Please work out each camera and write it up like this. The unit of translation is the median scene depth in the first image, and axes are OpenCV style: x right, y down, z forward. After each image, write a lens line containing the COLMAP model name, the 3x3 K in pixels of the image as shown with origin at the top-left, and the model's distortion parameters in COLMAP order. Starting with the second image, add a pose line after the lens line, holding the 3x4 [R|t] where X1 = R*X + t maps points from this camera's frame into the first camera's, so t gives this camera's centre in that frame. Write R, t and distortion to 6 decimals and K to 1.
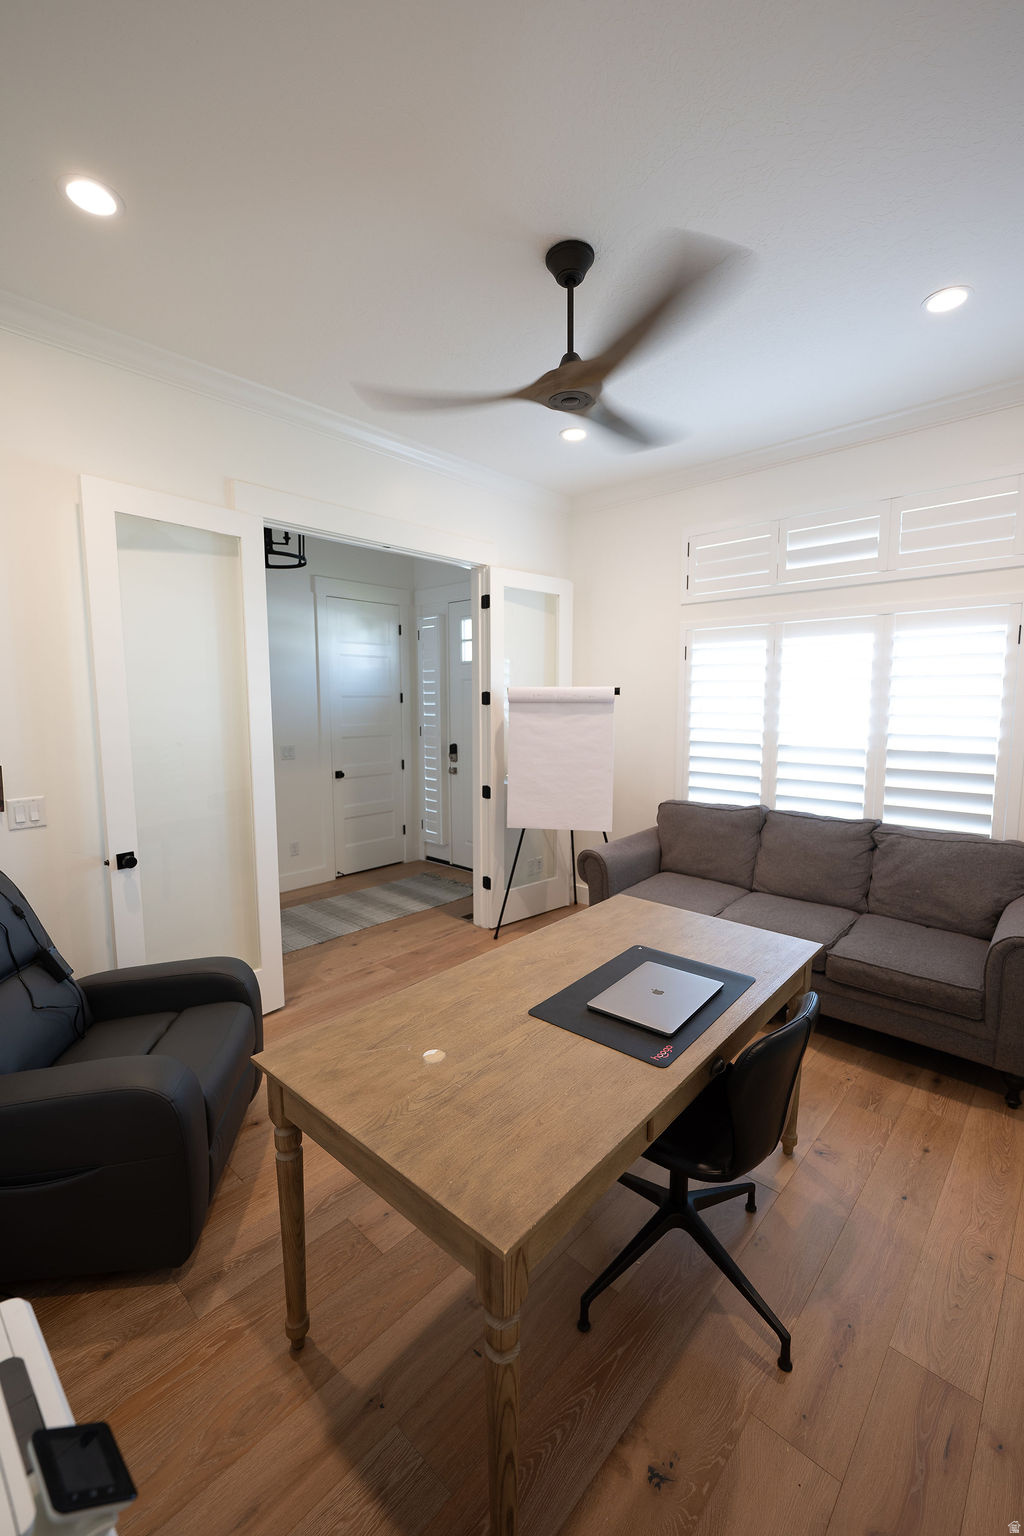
lens RADIAL K [[632.3, 0, 518.9], [0, 632.3, 765.5], [0, 0, 1]] dist [-0.000702, -0.000071]
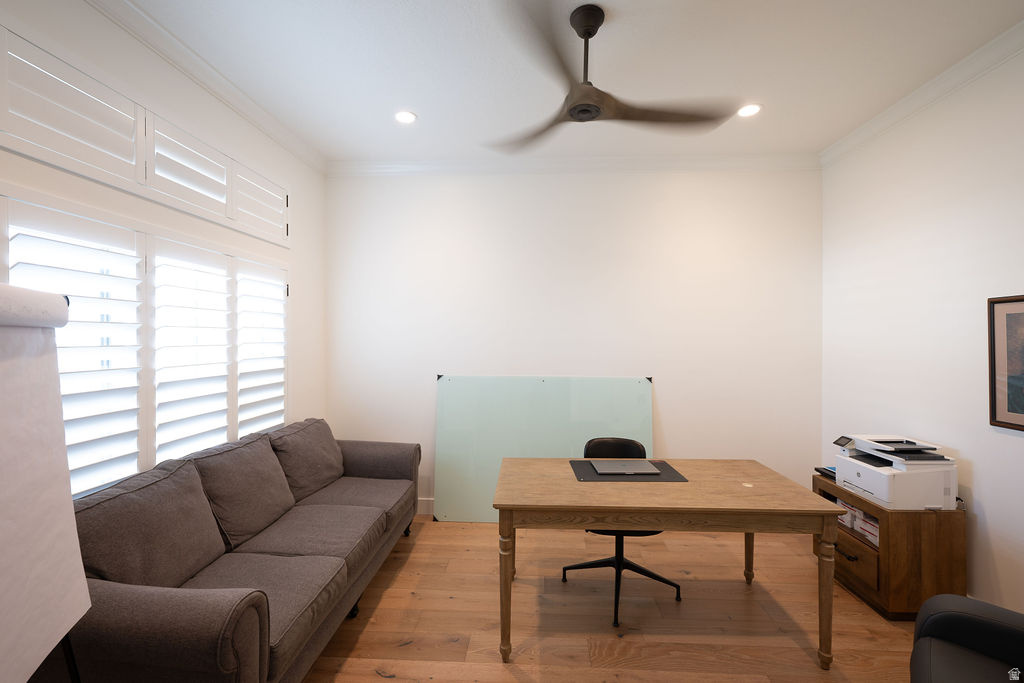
lens RADIAL K [[421.5, 0, 518.5], [0, 421.5, 340.6], [0, 0, 1]] dist [-0.000702, -0.000071]
pose [[-0.625798, -0.004060, 0.779975, -0.332326], [0.080798, 0.994269, 0.070003, -0.095227], [-0.775789, 0.106828, -0.621884, 1.050462]]
